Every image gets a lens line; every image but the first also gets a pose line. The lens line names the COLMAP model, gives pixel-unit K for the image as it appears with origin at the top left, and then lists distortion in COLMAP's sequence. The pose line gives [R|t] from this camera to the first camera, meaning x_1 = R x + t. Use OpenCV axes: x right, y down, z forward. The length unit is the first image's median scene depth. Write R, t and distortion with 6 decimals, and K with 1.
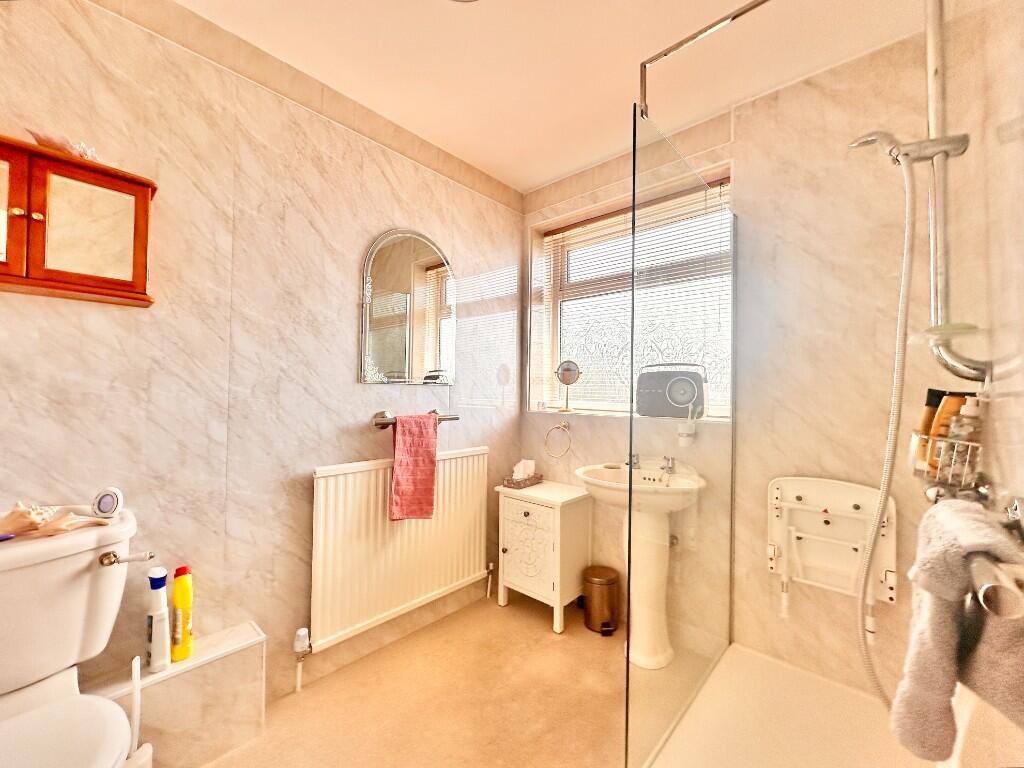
lens RADIAL K [[428.6, 0, 515.8], [0, 428.6, 385.6], [0, 0, 1]] dist [0.000814, -0.000290]
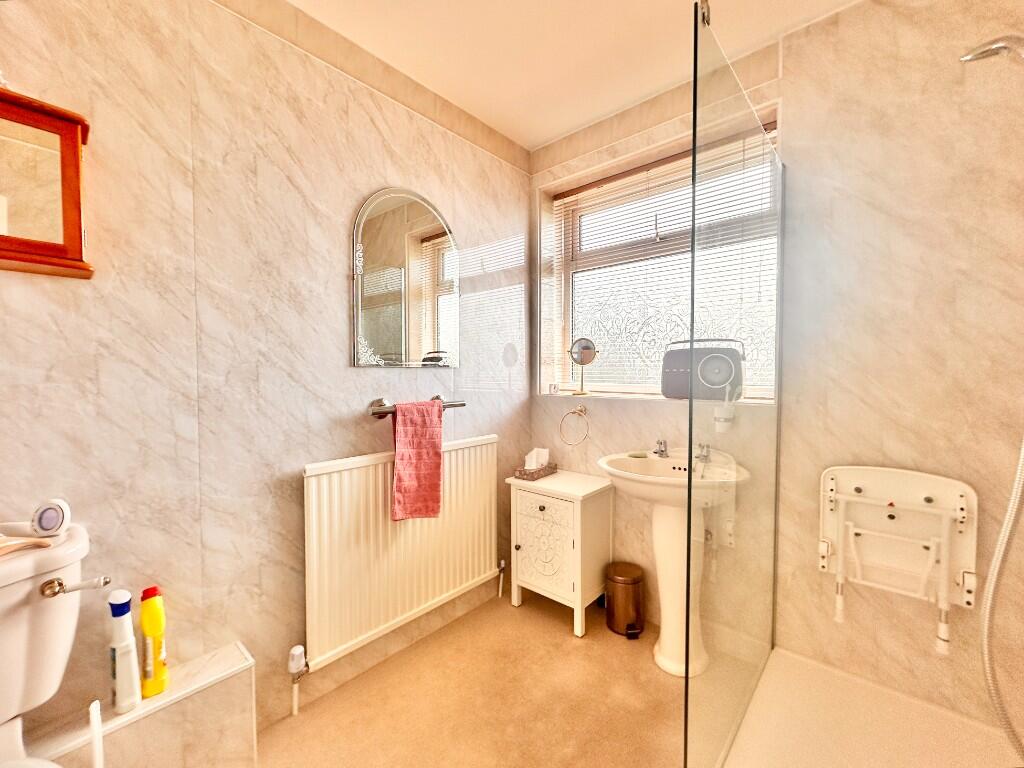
lens RADIAL K [[428.6, 0, 515.8], [0, 428.6, 385.6], [0, 0, 1]] dist [0.000814, -0.000290]
pose [[0.999751, -0.016675, 0.014826, -0.051067], [0.015983, 0.998830, 0.045651, -0.002986], [-0.015570, -0.045403, 0.998847, 0.134019]]
